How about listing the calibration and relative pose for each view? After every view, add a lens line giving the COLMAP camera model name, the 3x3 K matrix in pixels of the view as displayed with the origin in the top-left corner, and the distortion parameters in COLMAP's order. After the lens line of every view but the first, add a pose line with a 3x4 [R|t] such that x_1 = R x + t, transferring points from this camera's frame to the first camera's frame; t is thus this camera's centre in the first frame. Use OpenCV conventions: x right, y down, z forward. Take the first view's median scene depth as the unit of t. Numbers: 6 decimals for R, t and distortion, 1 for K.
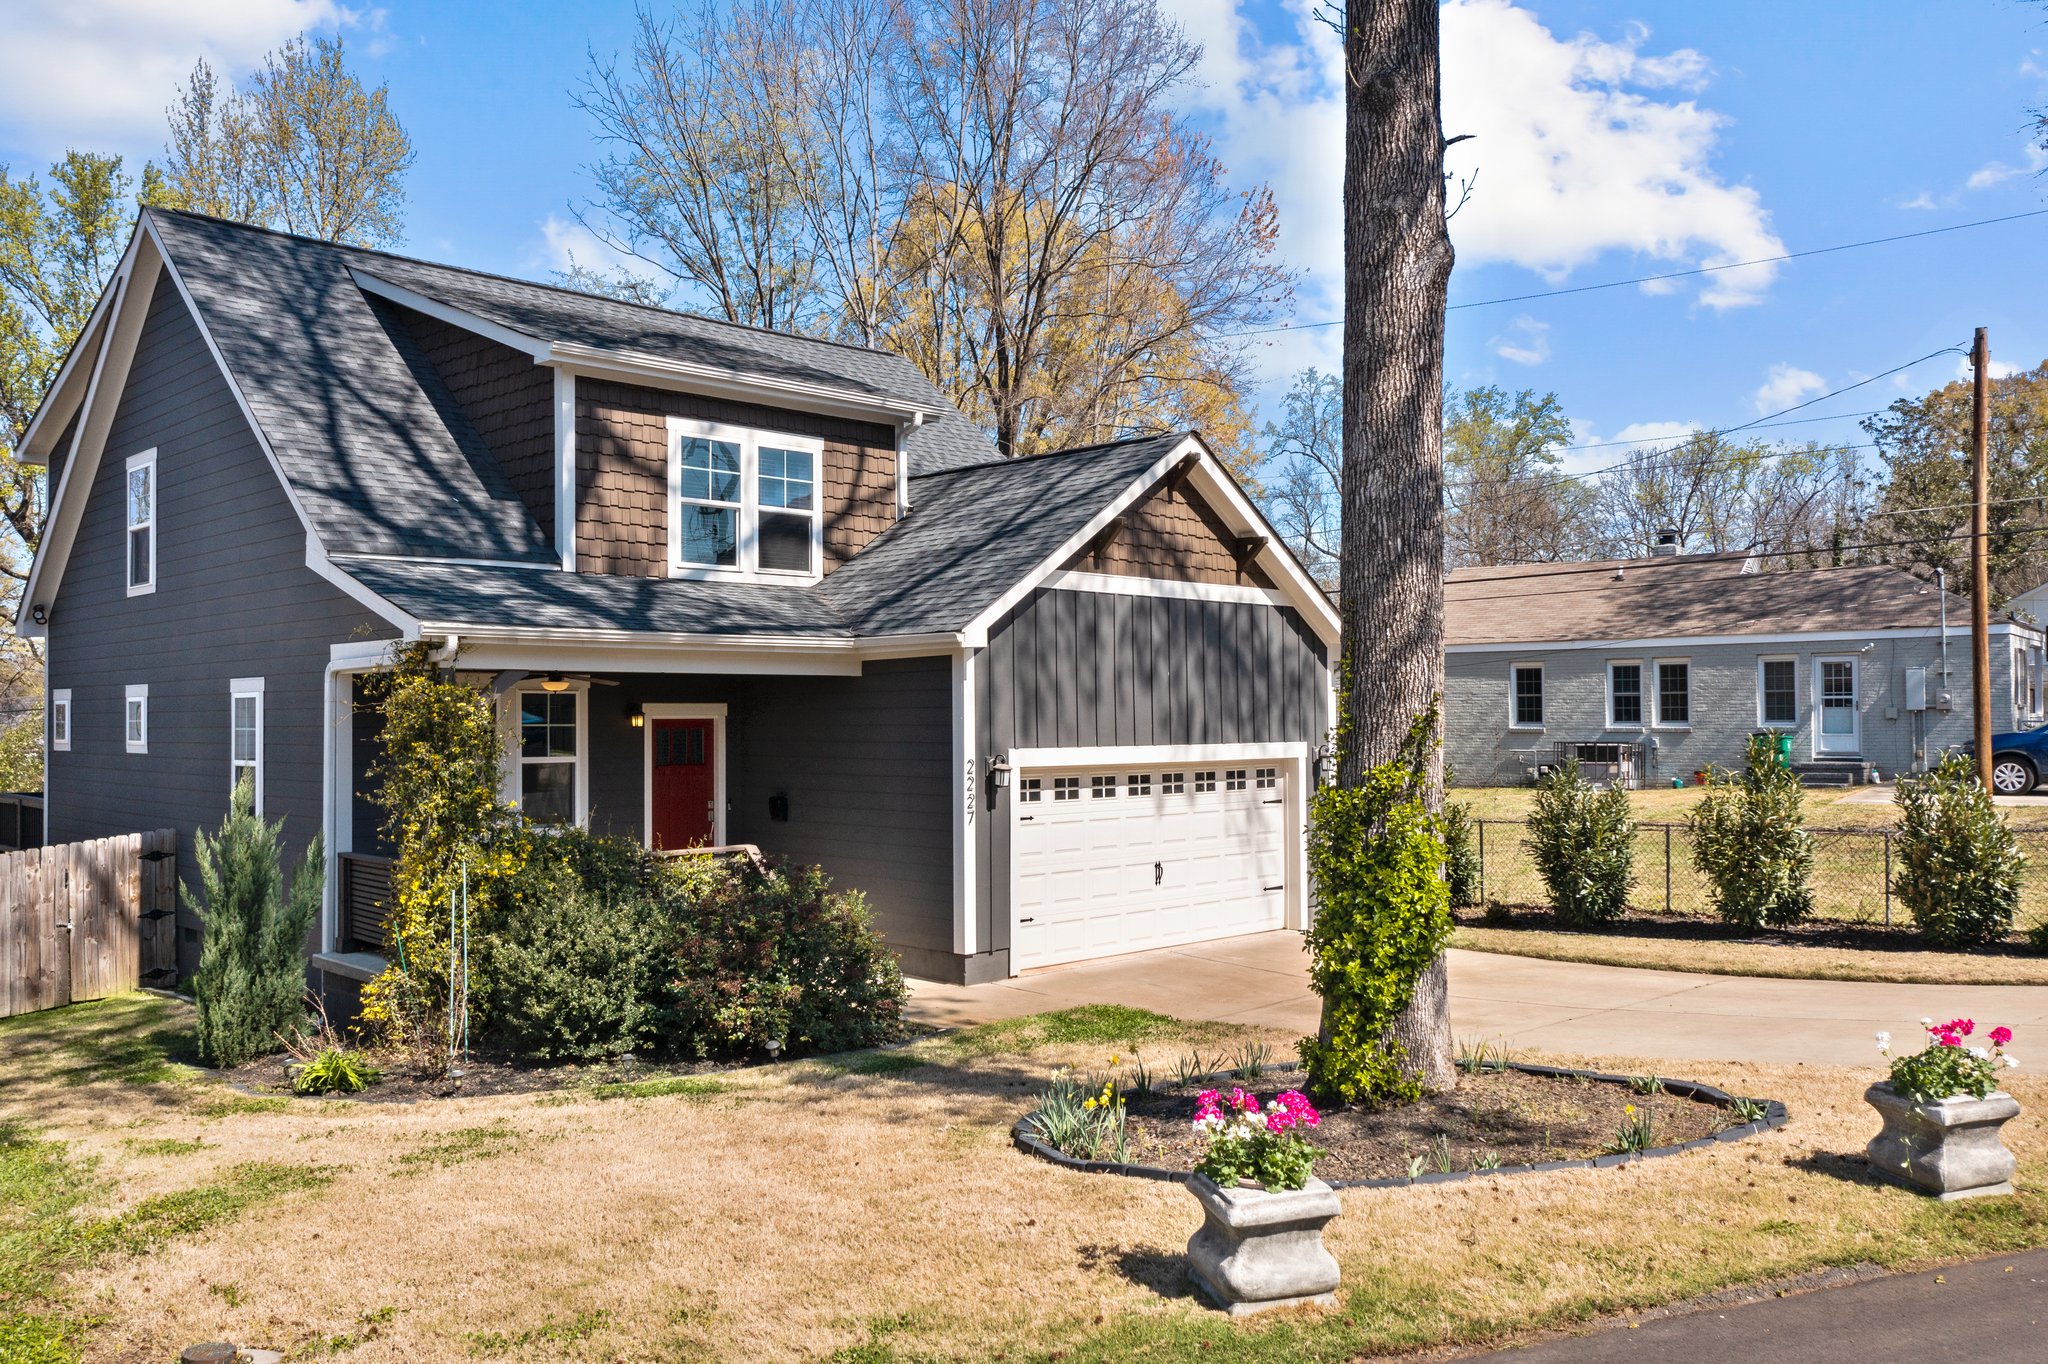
lens RADIAL K [[1665.7, 0, 1016.7], [0, 1665.7, 599.6], [0, 0, 1]] dist [-0.006513, 0.000778]
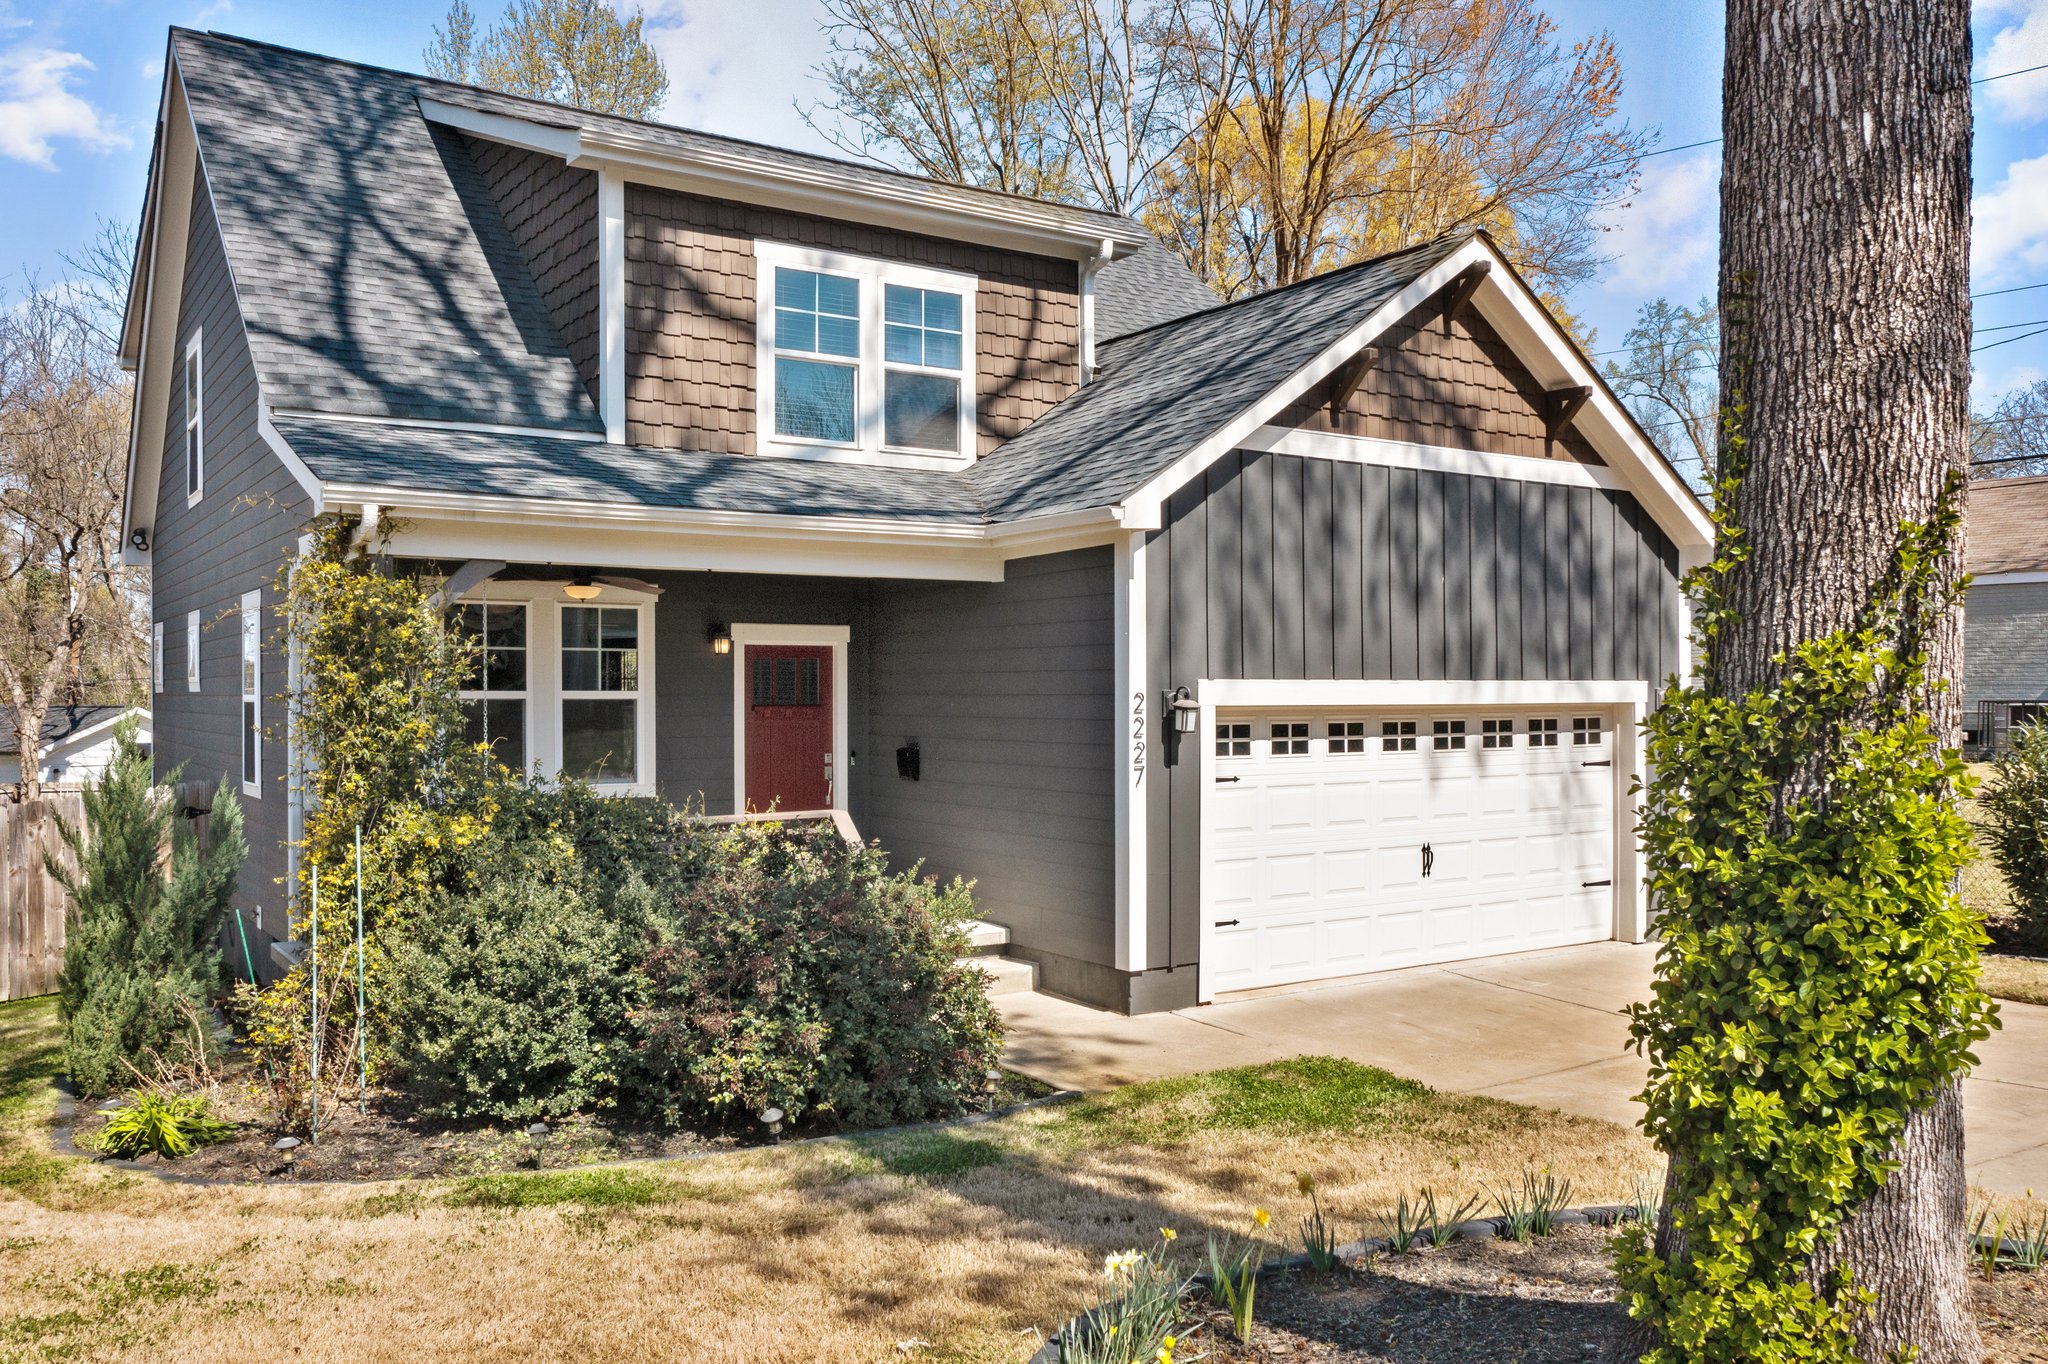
lens RADIAL K [[1702.7, 0, 1026.4], [0, 1702.7, 658.5], [0, 0, 1]] dist [-0.011025, 0.001869]
pose [[0.983793, 0.000630, -0.179304, 0.048150], [0.008697, 0.998649, 0.051226, 0.040582], [0.179094, -0.051955, 0.982459, 0.266507]]
